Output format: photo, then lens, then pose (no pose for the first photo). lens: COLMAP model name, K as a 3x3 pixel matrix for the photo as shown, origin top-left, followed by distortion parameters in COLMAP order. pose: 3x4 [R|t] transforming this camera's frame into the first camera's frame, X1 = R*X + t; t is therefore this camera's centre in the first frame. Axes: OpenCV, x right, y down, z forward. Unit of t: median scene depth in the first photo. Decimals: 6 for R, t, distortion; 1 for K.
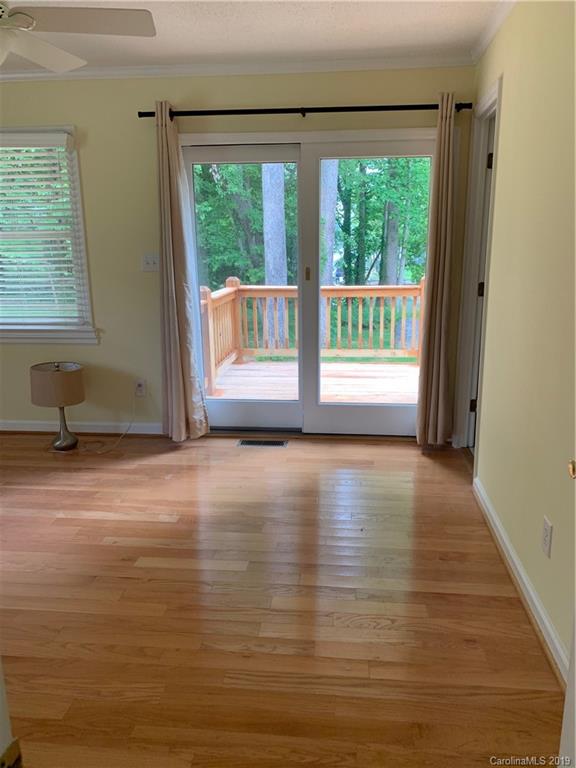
lens RADIAL K [[592.9, 0, 288.0], [0, 592.9, 384.0], [0, 0, 1]] dist [0.070398, -0.071777]
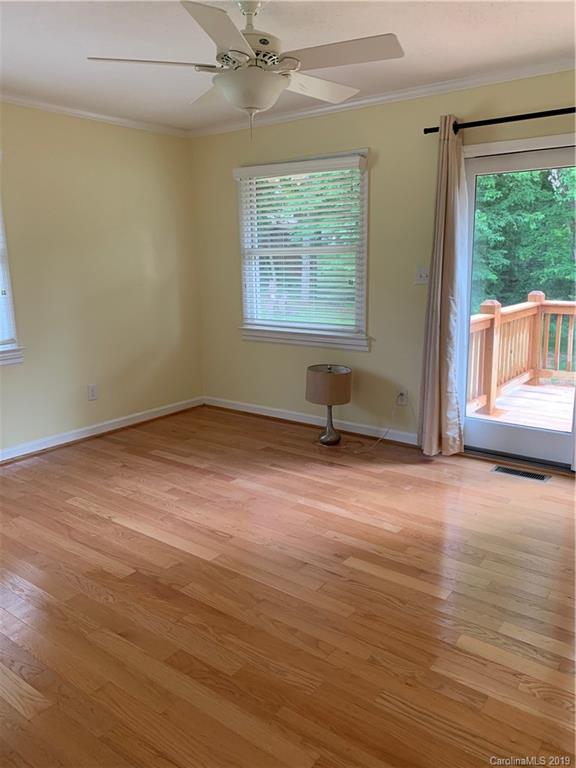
lens RADIAL K [[584.9, 0, 288.0], [0, 584.9, 384.0], [0, 0, 1]] dist [0.082545, -0.115901]
pose [[0.857362, 0.109961, -0.502830, 0.093686], [-0.118326, 0.992856, 0.015367, -0.008421], [0.500928, 0.046323, 0.864248, 0.028135]]
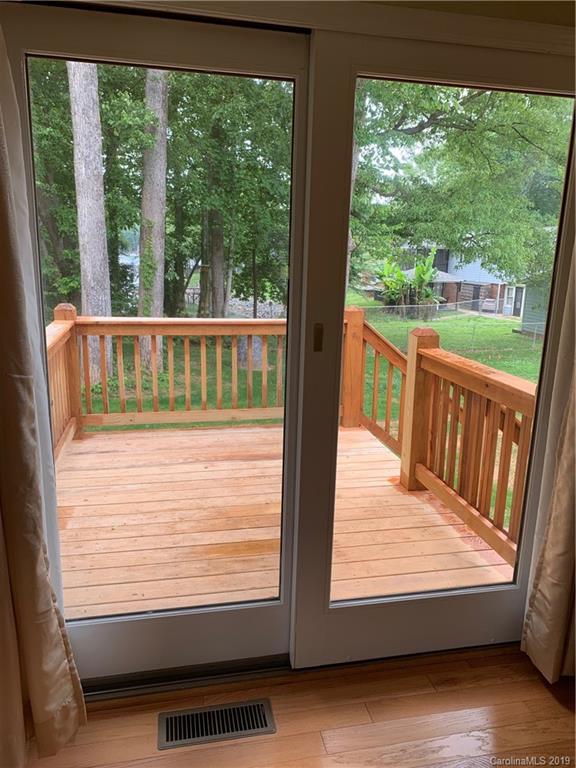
lens RADIAL K [[592.9, 0, 288.0], [0, 592.9, 384.0], [0, 0, 1]] dist [0.070398, -0.071777]
pose [[0.948724, -0.037033, 0.313929, -0.123245], [0.040218, 0.999184, -0.003672, -0.145065], [-0.313537, 0.016109, 0.949439, 0.564589]]
